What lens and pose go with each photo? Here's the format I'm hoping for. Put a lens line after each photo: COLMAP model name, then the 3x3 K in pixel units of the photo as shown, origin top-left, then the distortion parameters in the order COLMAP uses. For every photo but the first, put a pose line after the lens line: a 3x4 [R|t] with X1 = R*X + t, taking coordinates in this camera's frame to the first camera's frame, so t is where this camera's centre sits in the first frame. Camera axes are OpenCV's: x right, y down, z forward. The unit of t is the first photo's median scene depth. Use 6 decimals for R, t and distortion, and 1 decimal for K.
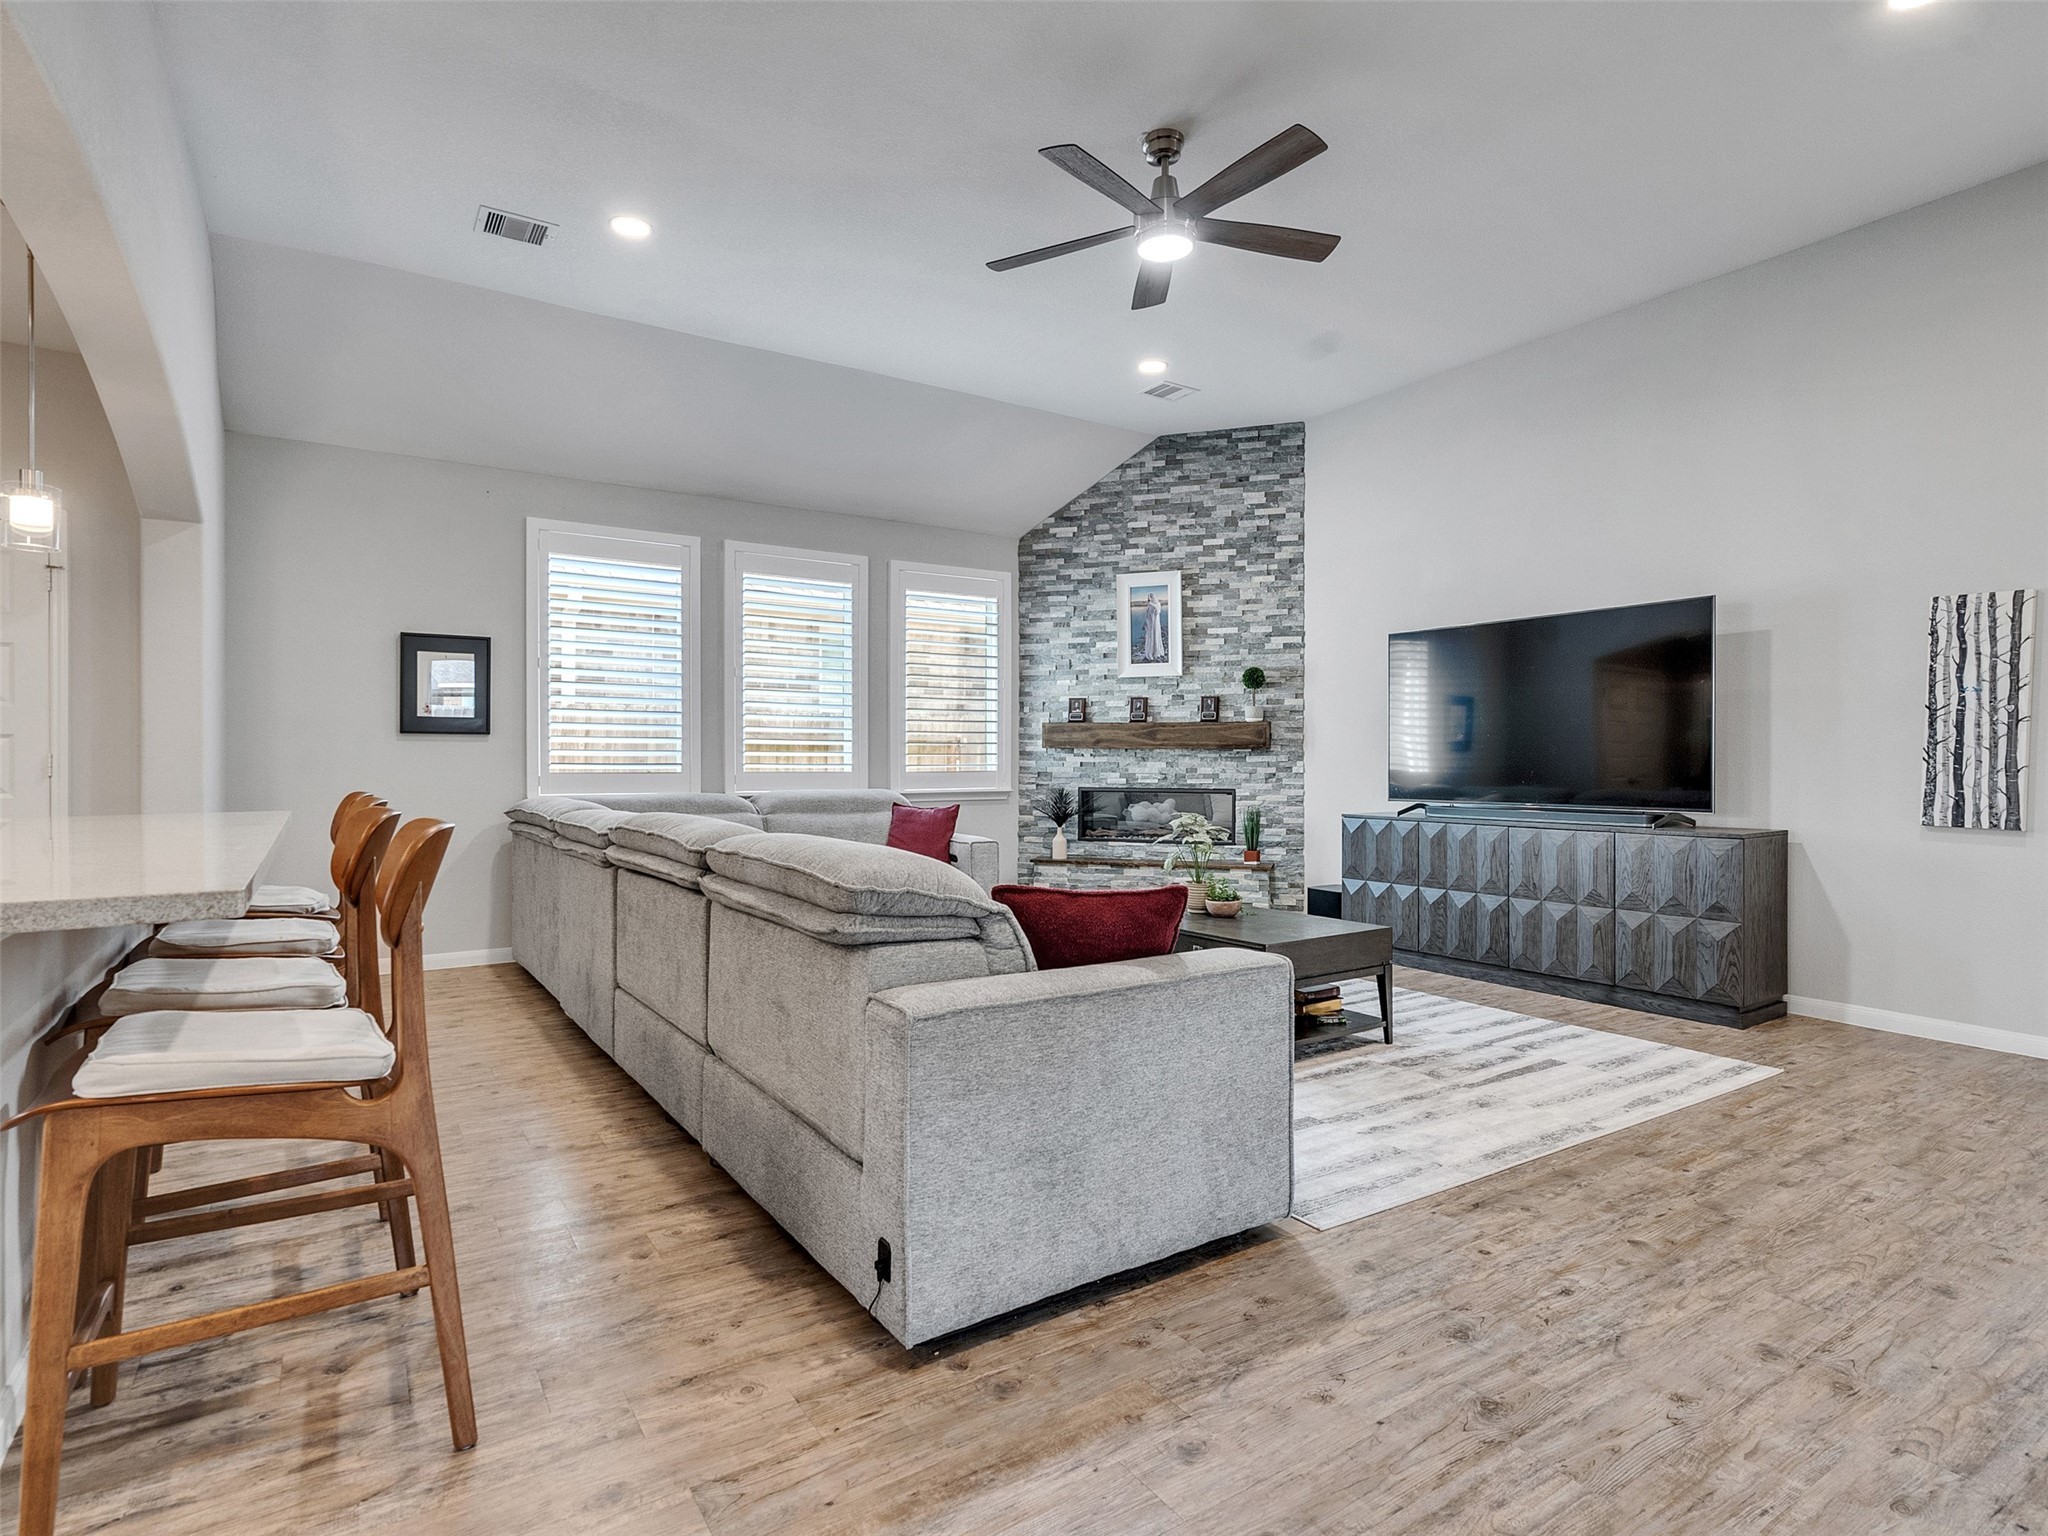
lens RADIAL K [[1045.0, 0, 1006.8], [0, 1045.0, 766.7], [0, 0, 1]] dist [-0.003962, 0.002102]
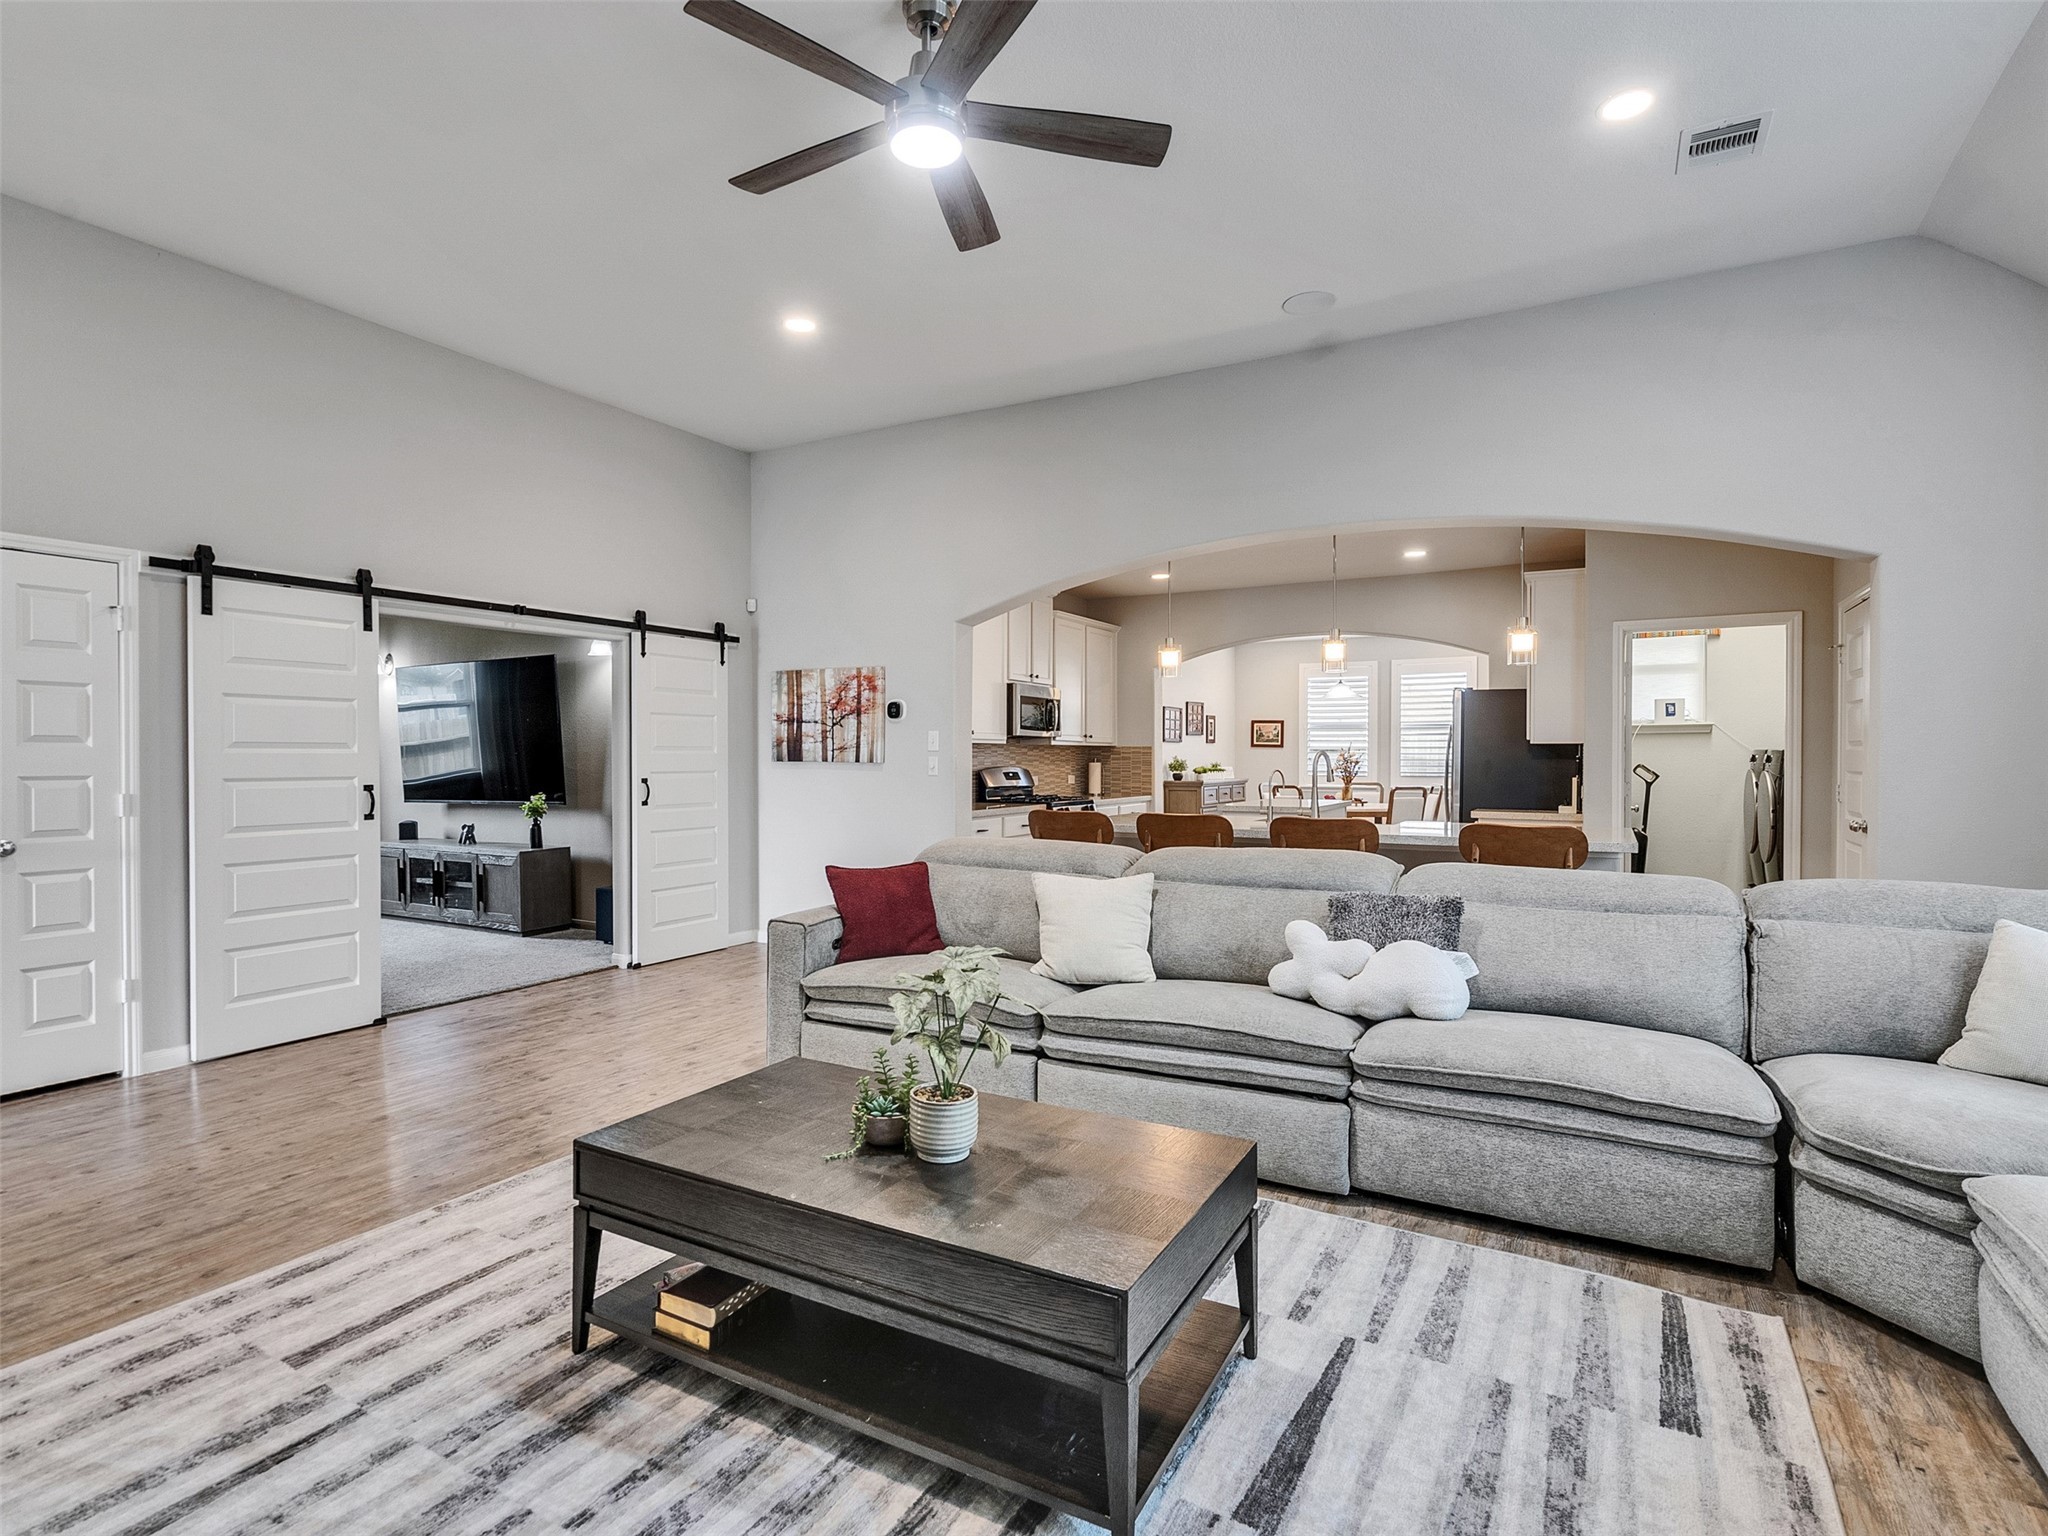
lens RADIAL K [[1045.0, 0, 996.1], [0, 1045.0, 757.4], [0, 0, 1]] dist [-0.003962, 0.002102]
pose [[-0.893060, -0.001761, -0.449934, 0.241440], [-0.005726, 0.999956, 0.007452, -0.029259], [0.449901, 0.009231, -0.893031, 0.914919]]
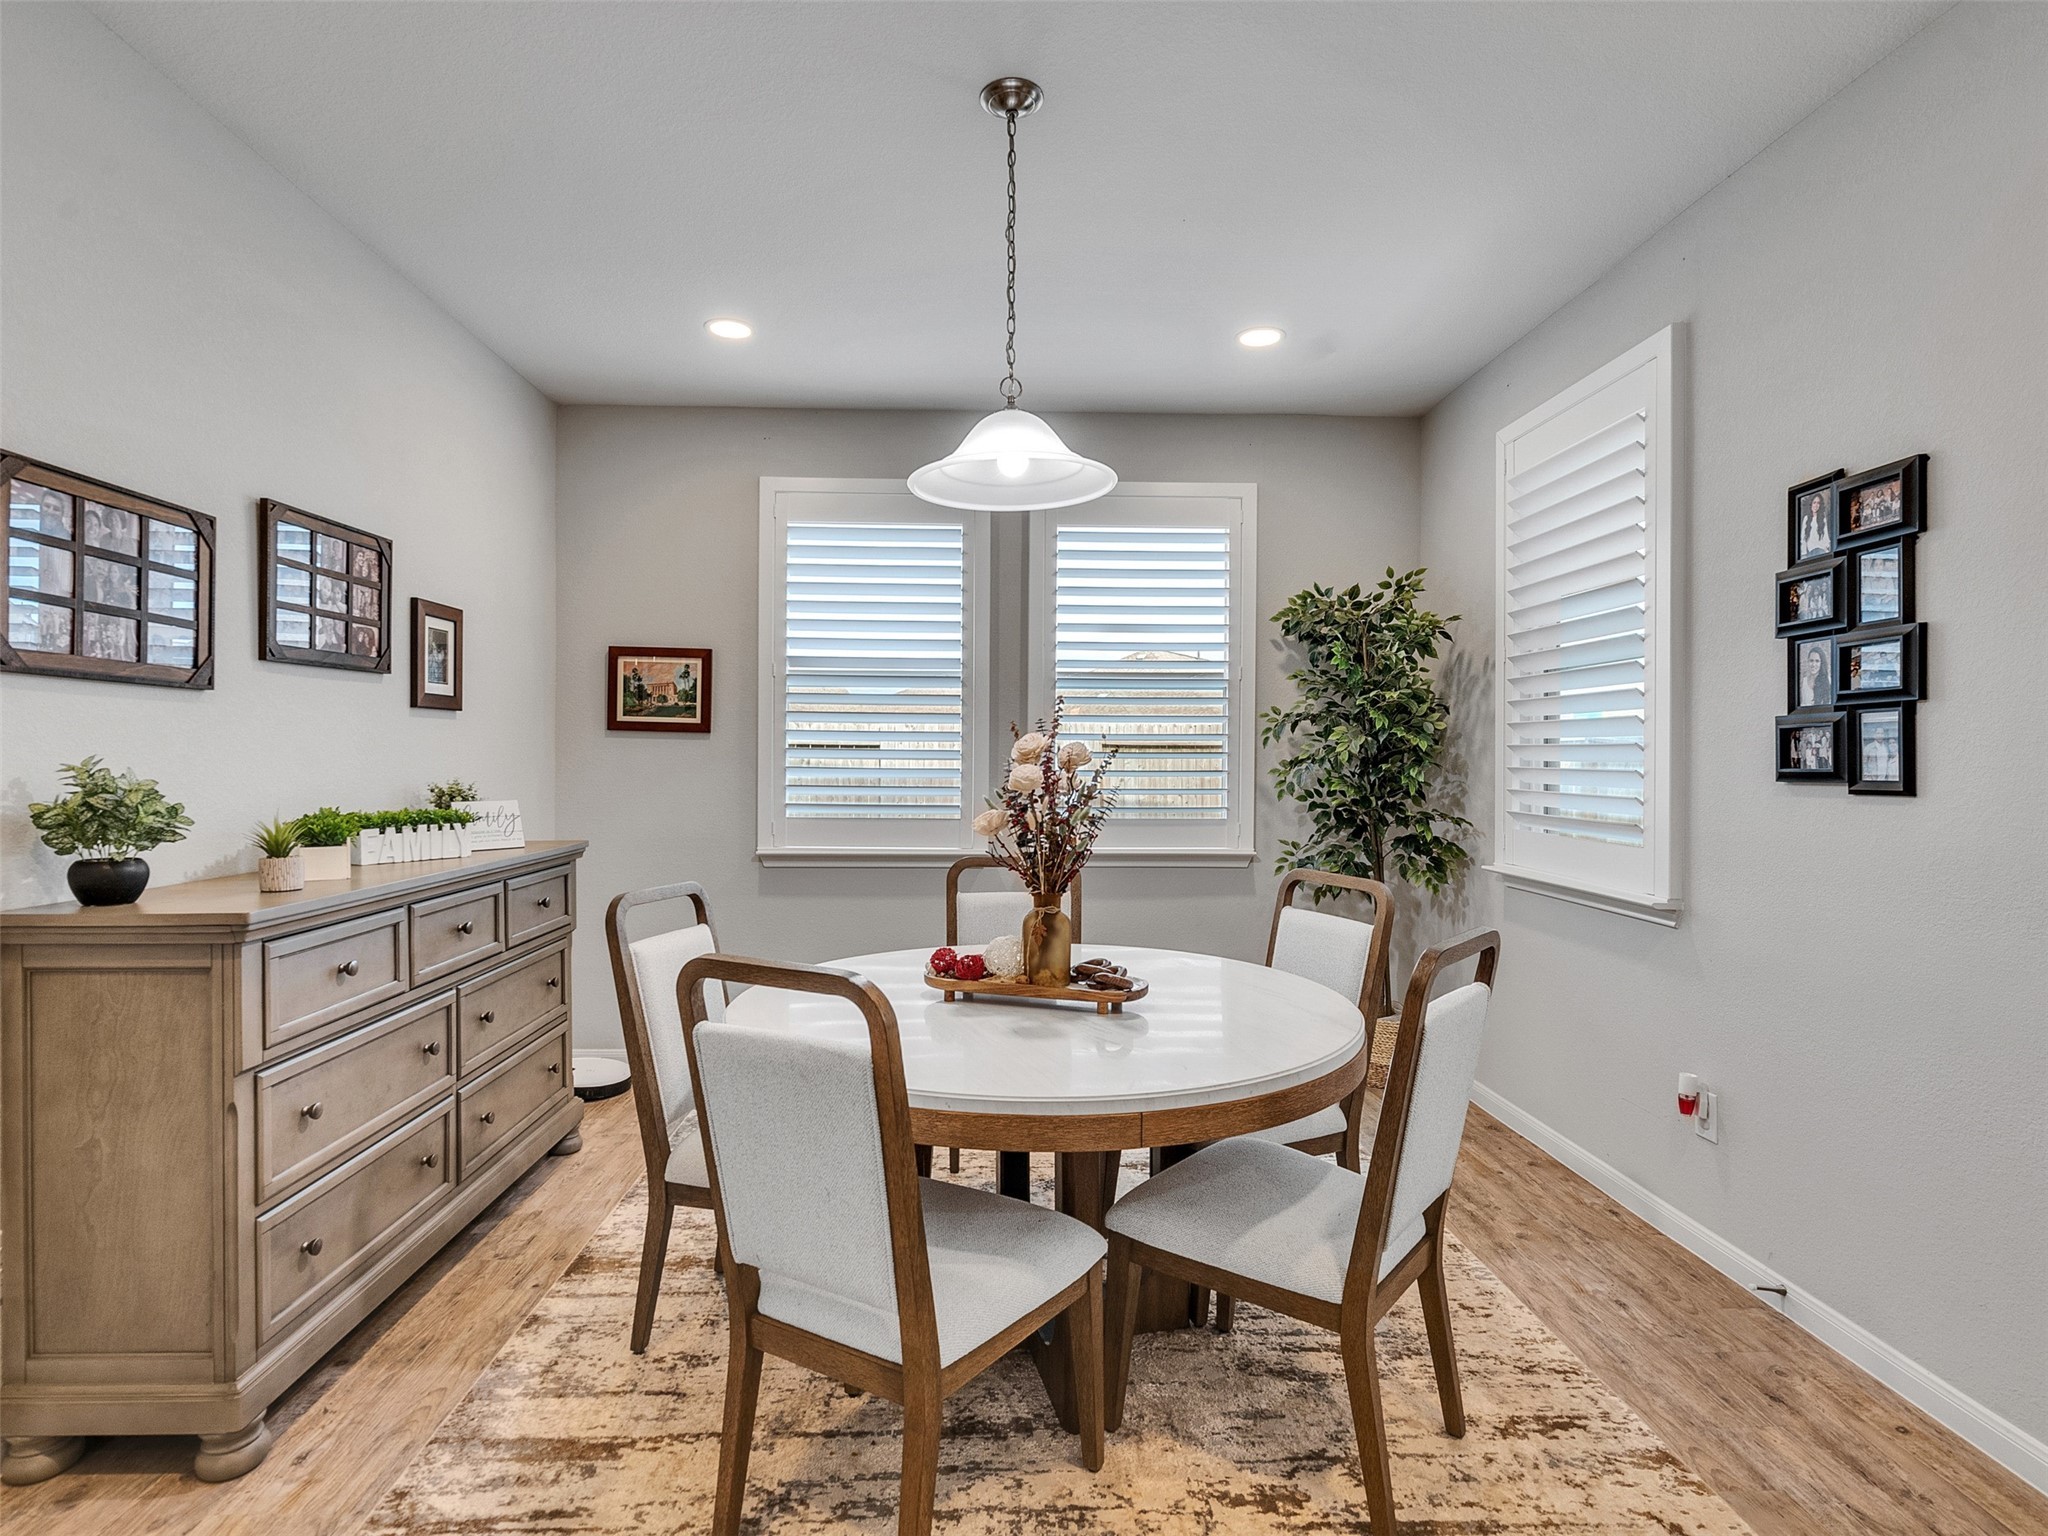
lens RADIAL K [[1045.0, 0, 994.5], [0, 1045.0, 760.7], [0, 0, 1]] dist [-0.003962, 0.002102]
pose [[-0.518137, -0.002712, -0.855293, -0.638202], [-0.013440, 0.999897, 0.004972, -0.024905], [0.855192, 0.014071, -0.518120, -0.081773]]
